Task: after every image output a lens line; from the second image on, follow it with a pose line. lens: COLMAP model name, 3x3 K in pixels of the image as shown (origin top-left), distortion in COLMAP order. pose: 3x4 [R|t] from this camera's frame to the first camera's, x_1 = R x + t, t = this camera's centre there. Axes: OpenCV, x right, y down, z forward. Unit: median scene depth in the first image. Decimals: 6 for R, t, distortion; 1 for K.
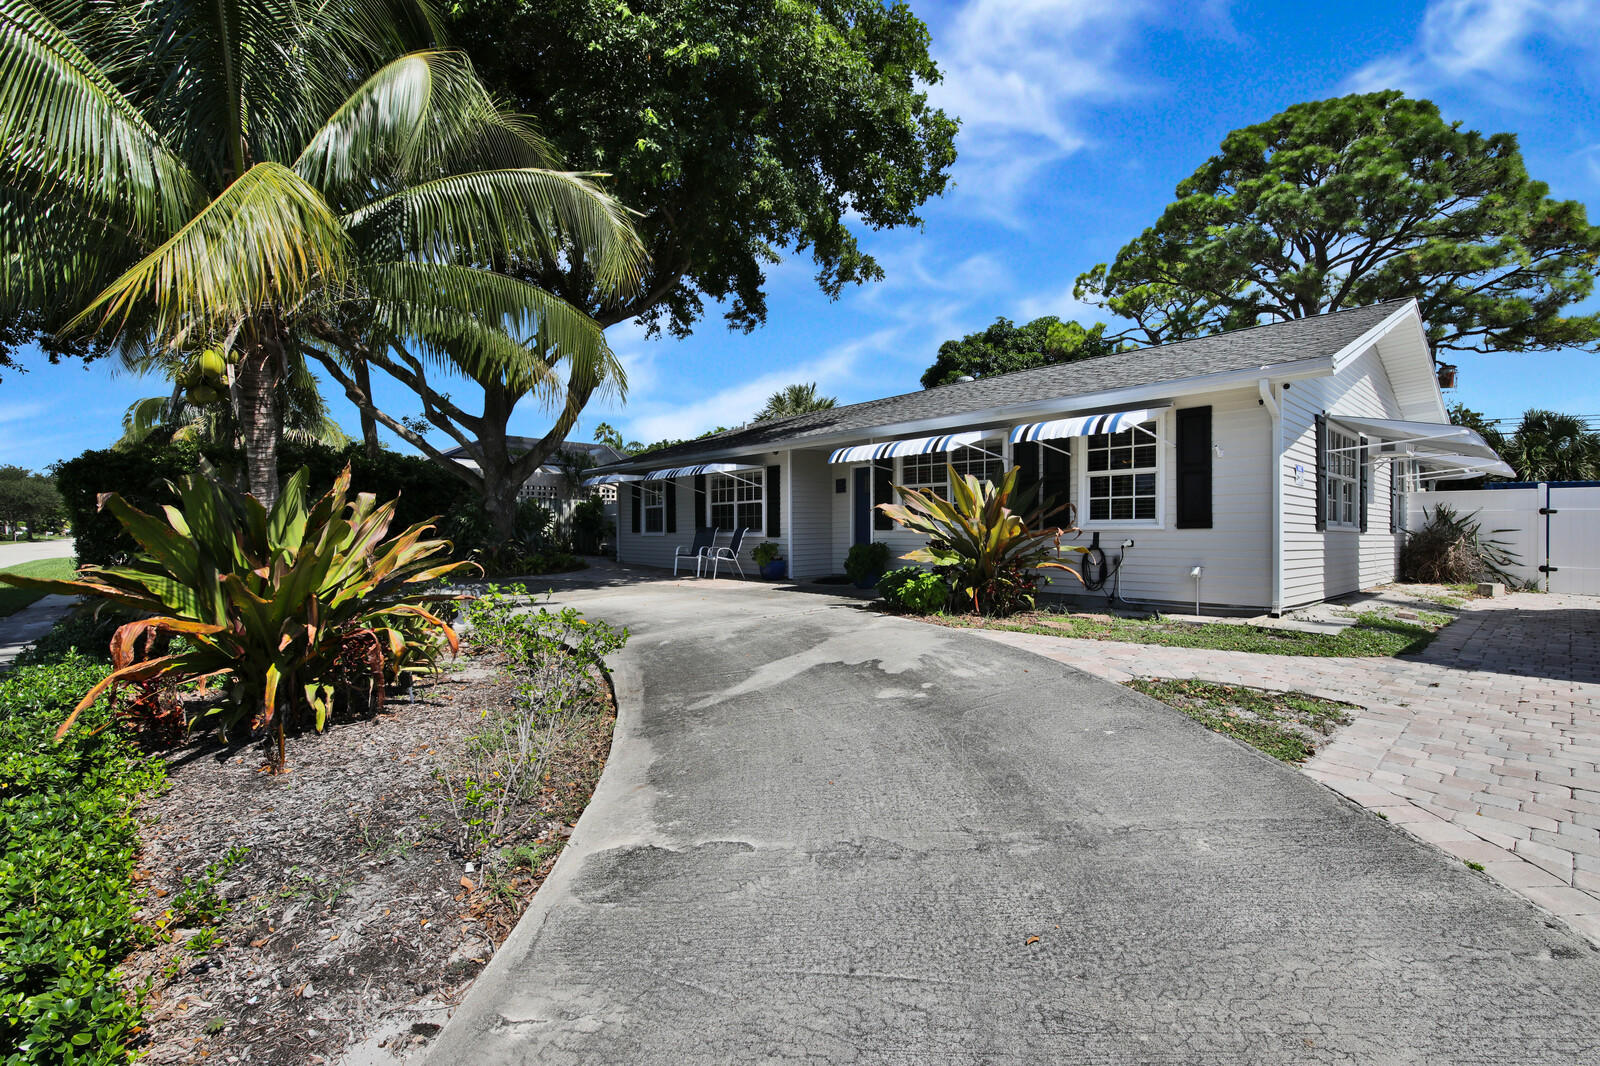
lens RADIAL K [[708.9, 0, 784.1], [0, 708.9, 538.8], [0, 0, 1]] dist [-0.024058, -0.000950]
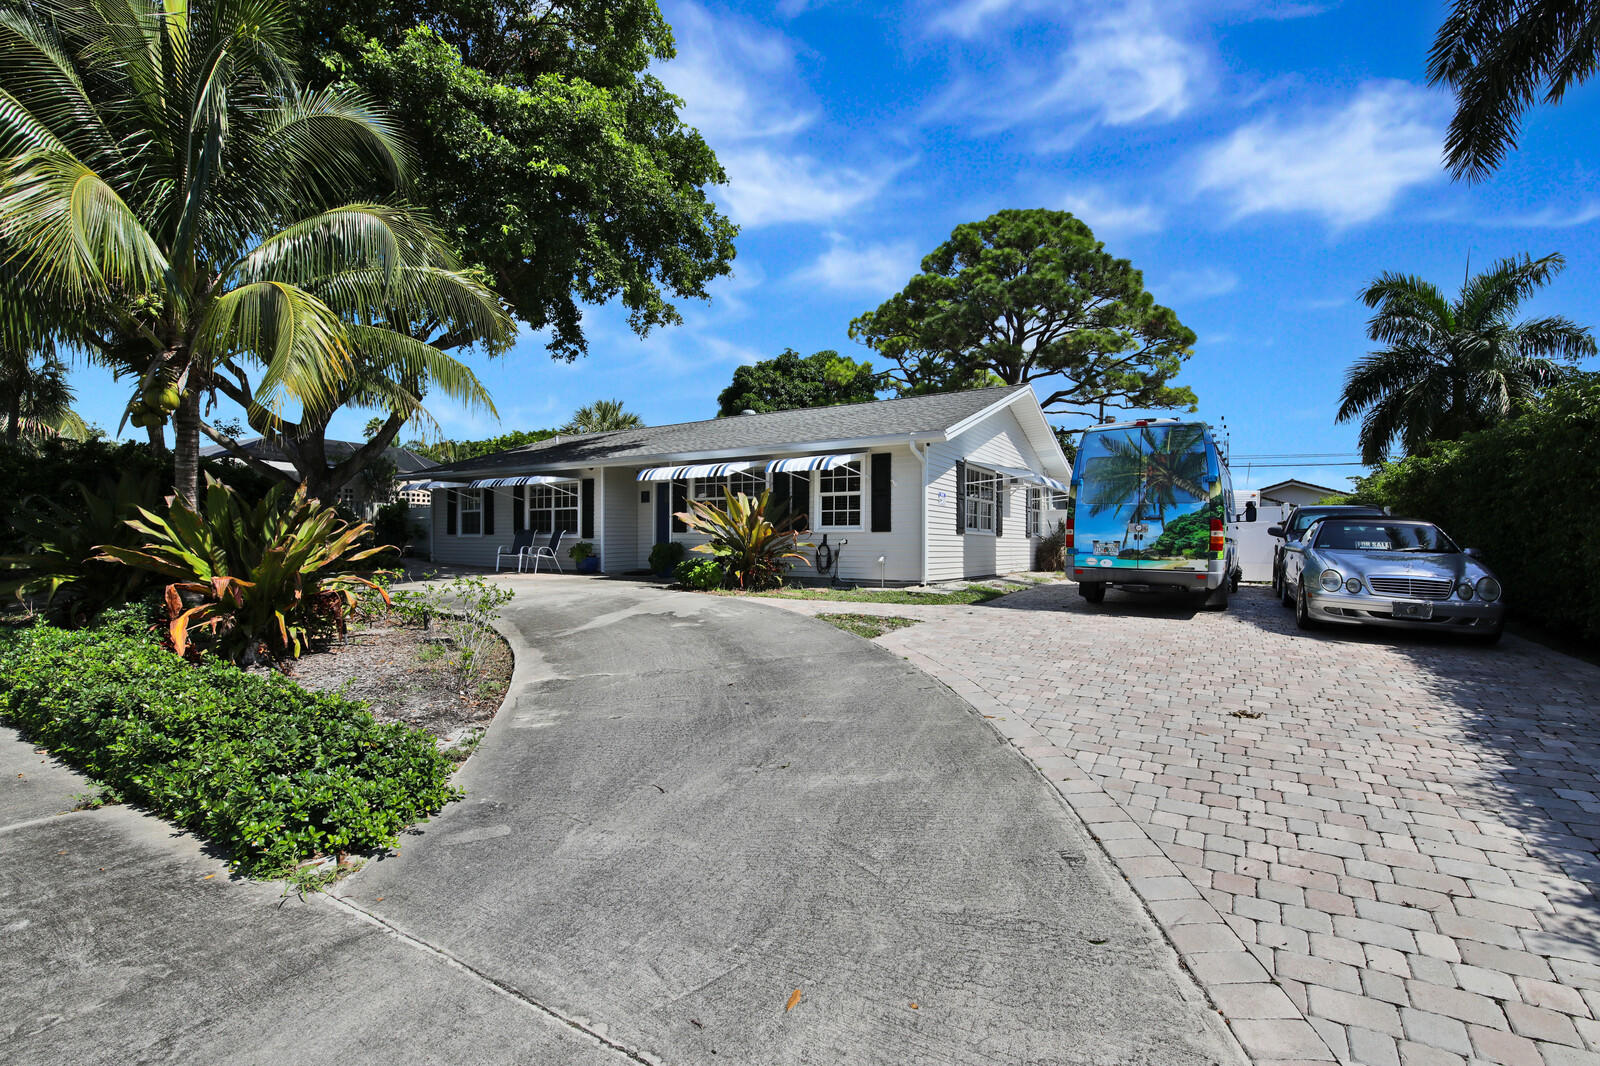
lens RADIAL K [[721.7, 0, 800.5], [0, 721.7, 537.2], [0, 0, 1]] dist [-0.012071, -0.004473]
pose [[0.955686, 0.007592, 0.294290, -0.030878], [-0.003402, 0.999885, -0.014747, 0.012643], [-0.294368, 0.013093, 0.955602, -0.276313]]
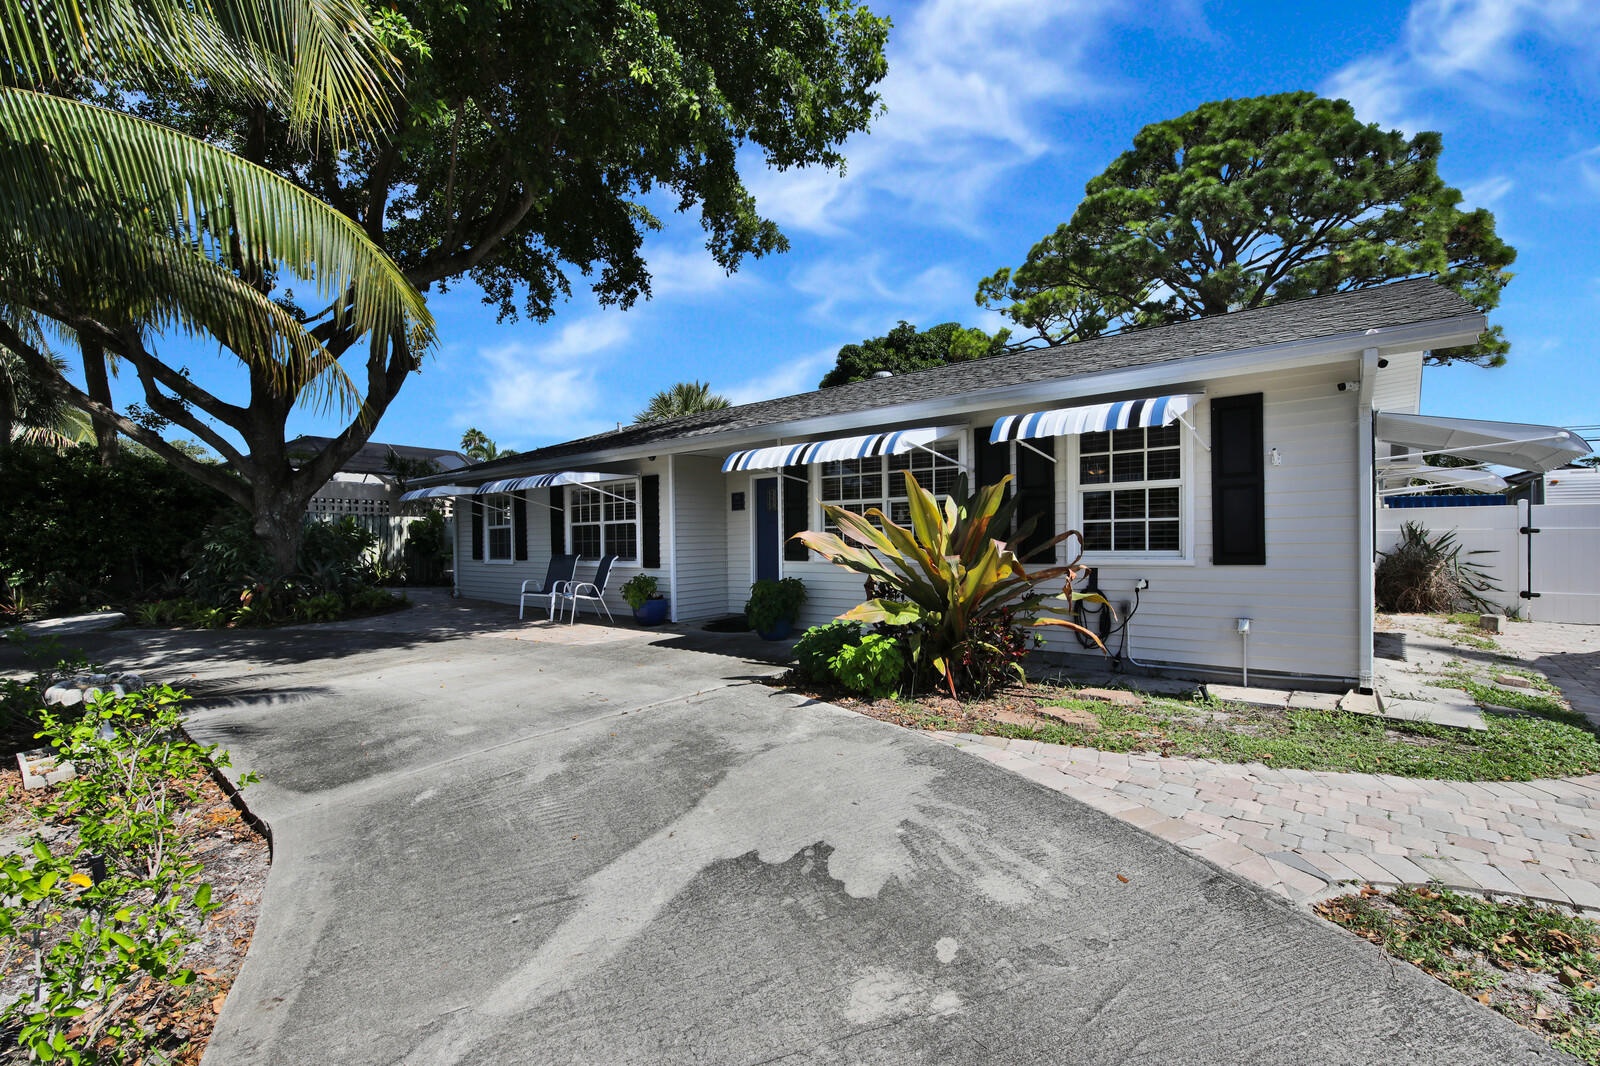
lens RADIAL K [[710.2, 0, 795.2], [0, 710.2, 552.0], [0, 0, 1]] dist [-0.014274, -0.000275]
pose [[0.986260, -0.010696, 0.164851, 0.012577], [0.010464, 0.999943, 0.002271, -0.020529], [-0.164866, -0.000514, 0.986316, 0.220324]]
